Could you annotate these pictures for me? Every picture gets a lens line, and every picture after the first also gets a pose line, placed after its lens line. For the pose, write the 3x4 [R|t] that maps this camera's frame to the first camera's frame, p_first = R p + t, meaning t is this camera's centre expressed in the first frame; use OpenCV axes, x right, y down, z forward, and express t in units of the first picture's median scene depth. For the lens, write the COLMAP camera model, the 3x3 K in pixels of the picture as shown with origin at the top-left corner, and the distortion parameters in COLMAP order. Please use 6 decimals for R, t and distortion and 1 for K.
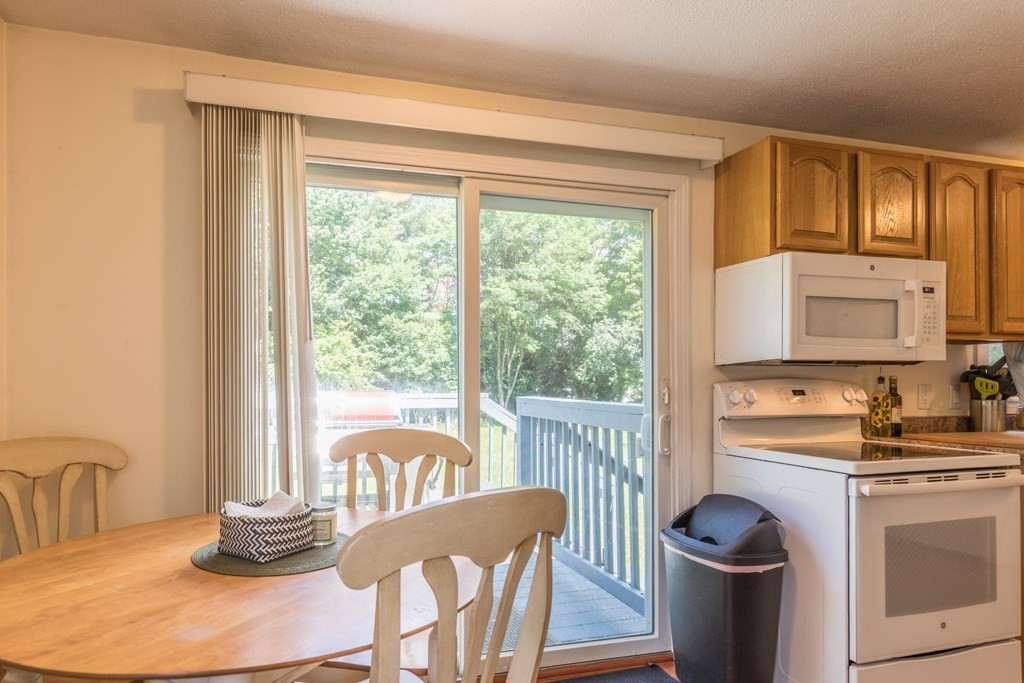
lens RADIAL K [[575.4, 0, 436.0], [0, 575.4, 381.1], [0, 0, 1]] dist [0.005171, -0.001109]
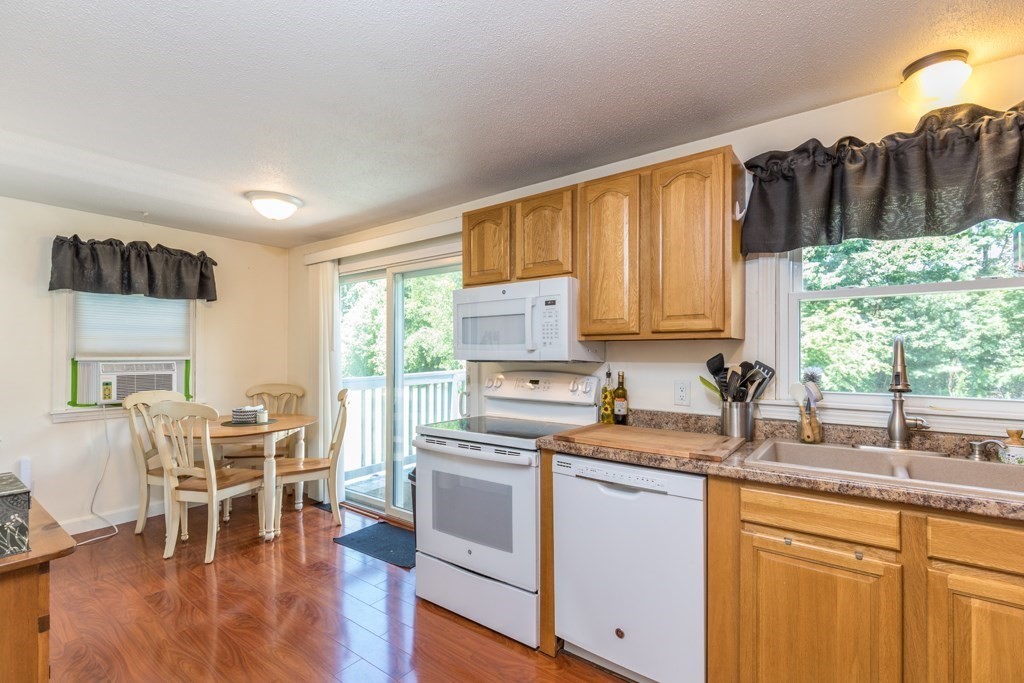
lens RADIAL K [[463.2, 0, 515.0], [0, 463.2, 349.5], [0, 0, 1]] dist [0.002577, 0.000258]
pose [[0.620366, -0.006641, -0.784284, 1.381877], [-0.001398, 0.999953, -0.009573, -0.043253], [0.784311, 0.007035, 0.620328, 0.292330]]
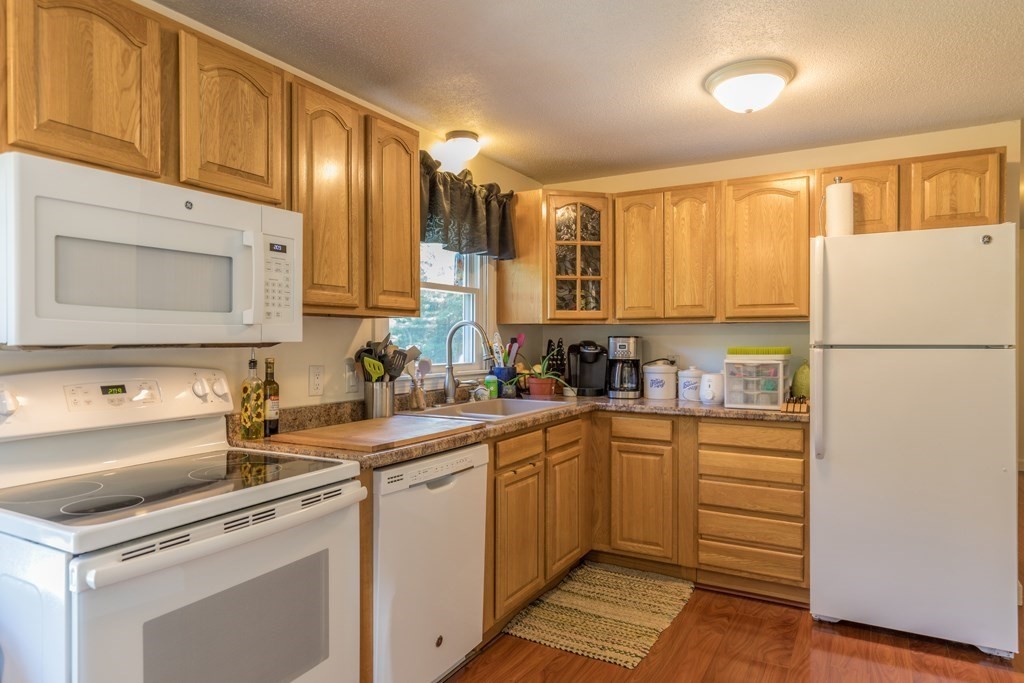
lens RADIAL K [[638.8, 0, 505.9], [0, 638.8, 339.4], [0, 0, 1]] dist [0.003109, -0.001225]
pose [[0.698508, -0.000371, 0.715603, 0.409220], [-0.002792, 0.999991, 0.003243, -0.037738], [-0.715597, -0.004263, 0.698500, 0.184668]]
